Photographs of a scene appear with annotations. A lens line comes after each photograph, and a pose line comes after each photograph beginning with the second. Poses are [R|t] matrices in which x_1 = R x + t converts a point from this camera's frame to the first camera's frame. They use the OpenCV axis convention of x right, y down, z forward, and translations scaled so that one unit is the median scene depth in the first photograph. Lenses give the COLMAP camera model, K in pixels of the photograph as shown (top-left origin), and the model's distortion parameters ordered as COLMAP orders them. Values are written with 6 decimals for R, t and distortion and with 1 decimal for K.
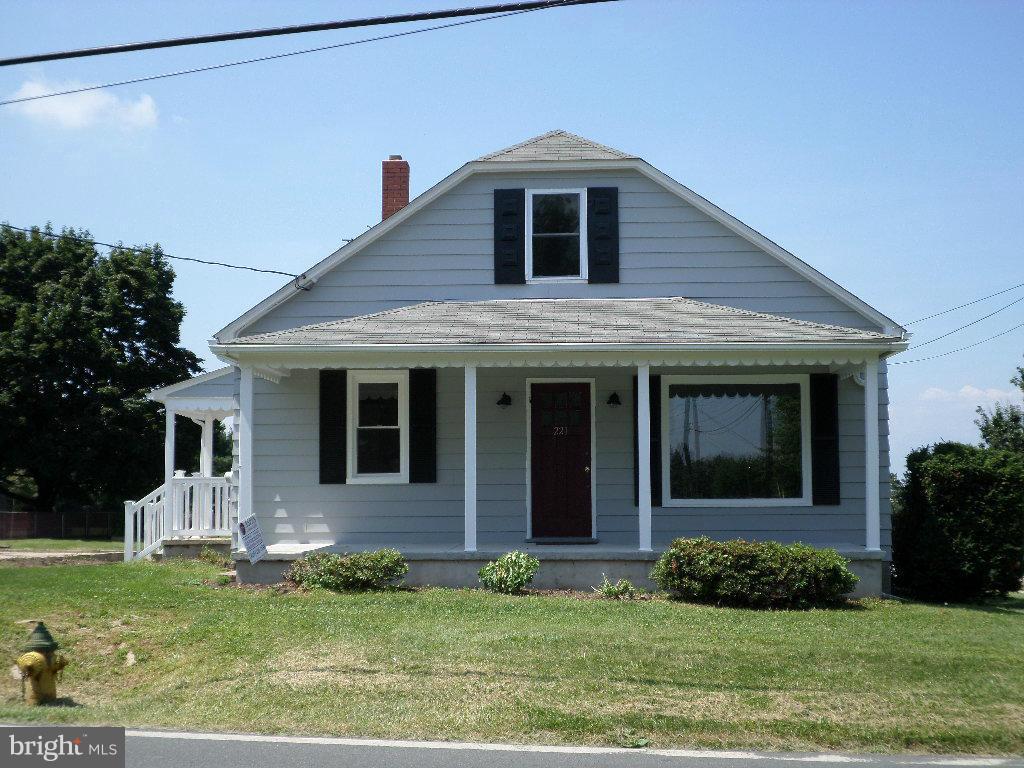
lens RADIAL K [[1369.4, 0, 515.2], [0, 1369.4, 382.0], [0, 0, 1]] dist [-0.079197, 0.000000]
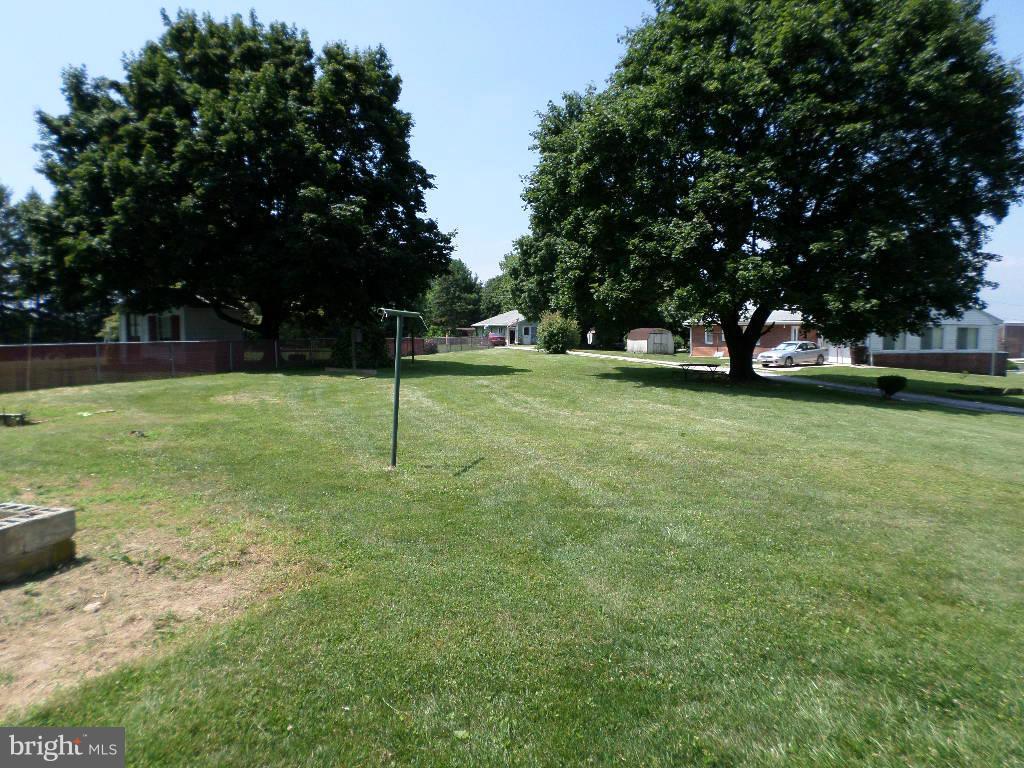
lens RADIAL K [[789.3, 0, 513.7], [0, 789.3, 372.8], [0, 0, 1]] dist [0.032008, -0.002694]
pose [[0.987281, 0.010678, -0.158625, -0.291181], [0.012357, 0.989570, 0.143523, 0.131021], [0.158503, -0.143657, 0.976852, 1.521924]]
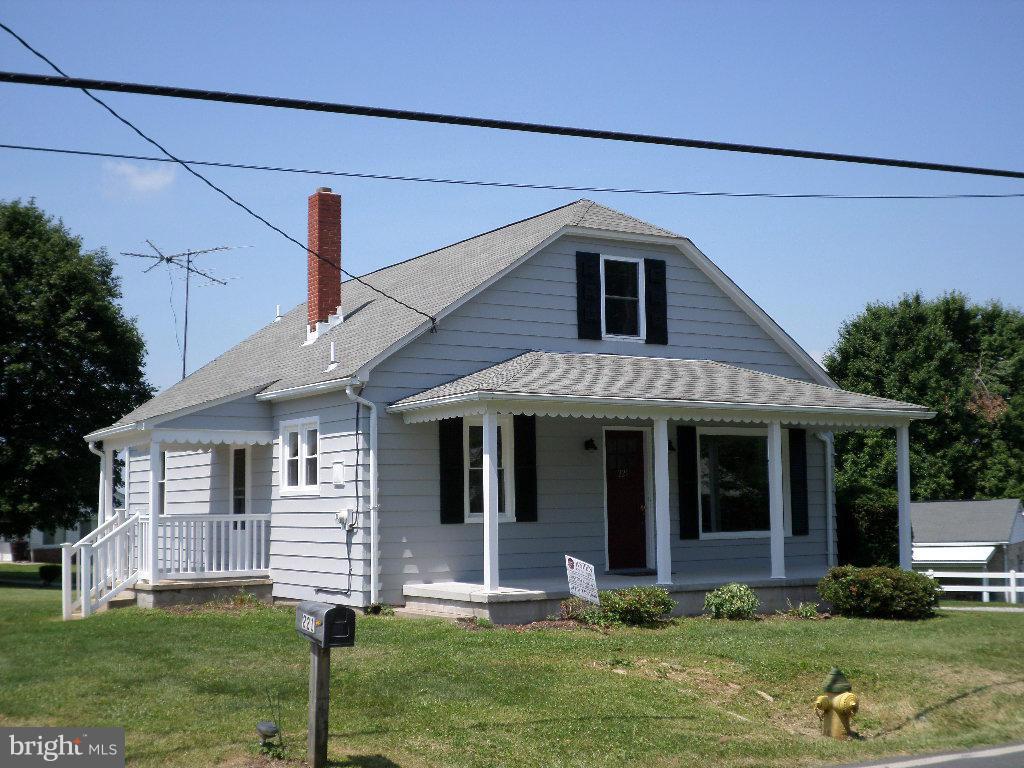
lens RADIAL K [[1369.4, 0, 519.1], [0, 1369.4, 386.8], [0, 0, 1]] dist [-0.079197, 0.000000]
pose [[0.819855, 0.043379, 0.570926, -0.678697], [-0.039929, 0.999030, -0.018568, -0.010952], [-0.571177, -0.007574, 0.820792, 0.130279]]
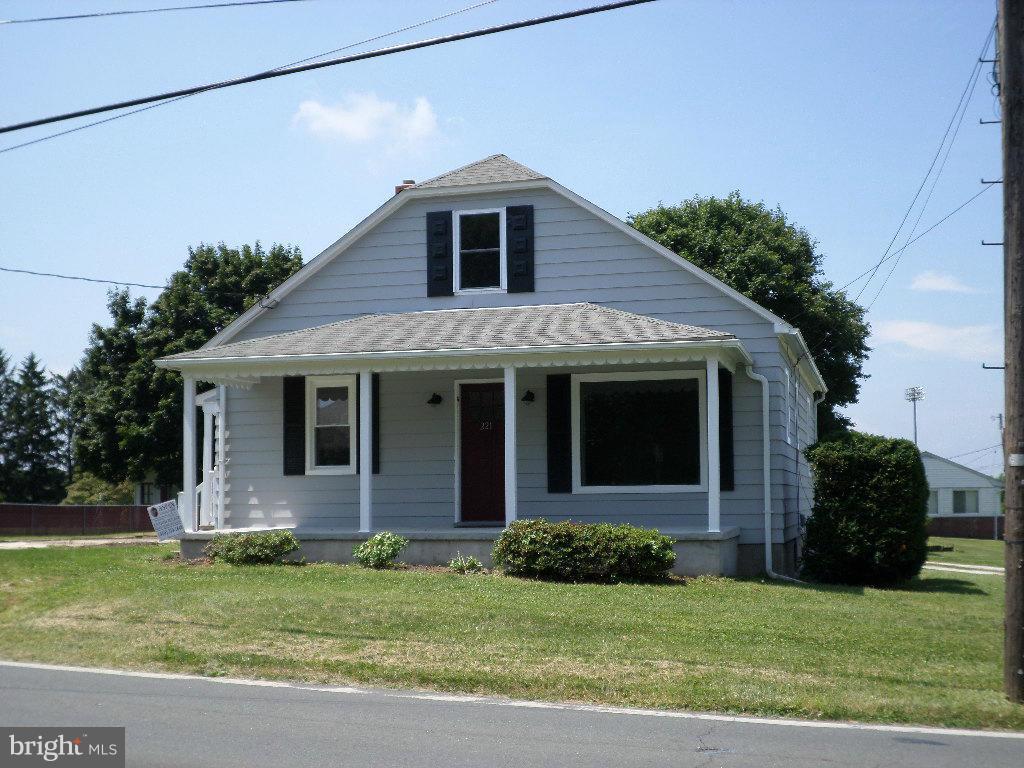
lens RADIAL K [[1369.4, 0, 508.7], [0, 1369.4, 388.0], [0, 0, 1]] dist [-0.079197, 0.000000]
pose [[0.973802, -0.023283, -0.226205, 0.304710], [0.025312, 0.999661, 0.006074, -0.001680], [0.225986, -0.011640, 0.974061, -0.084078]]
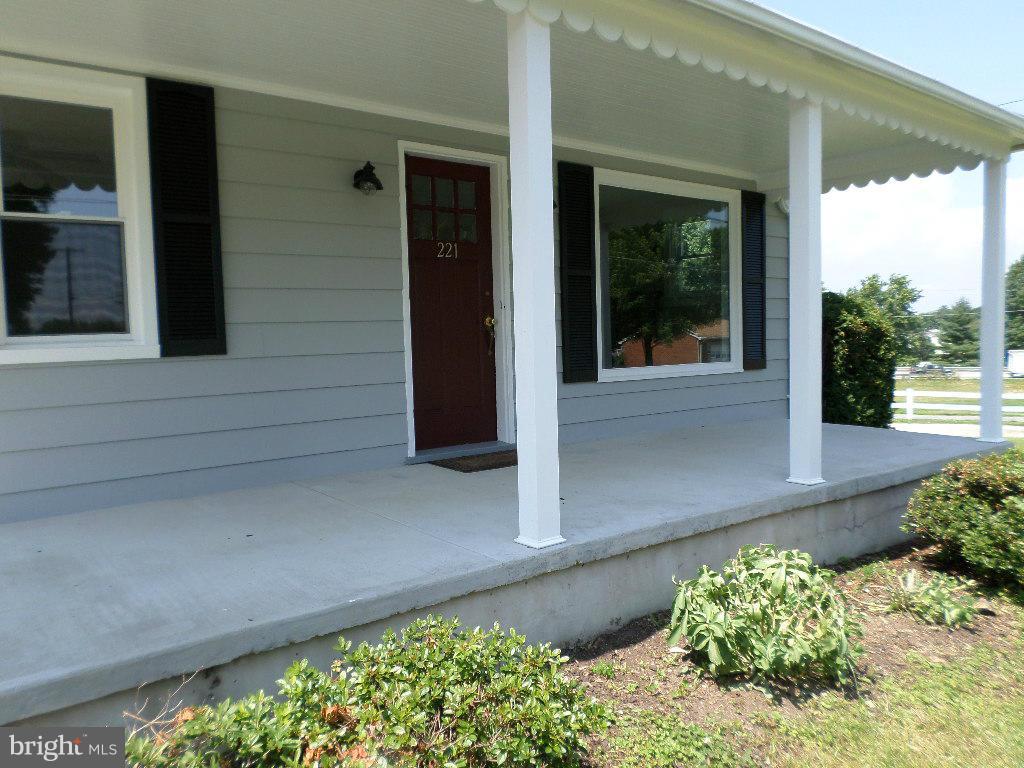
lens RADIAL K [[795.7, 0, 513.4], [0, 795.7, 377.0], [0, 0, 1]] dist [0.015469, -0.012423]
pose [[0.763455, -0.047080, 0.644143, -0.151218], [-0.035309, 0.992806, 0.114413, 0.048293], [-0.644896, -0.110093, 0.756300, 0.740929]]
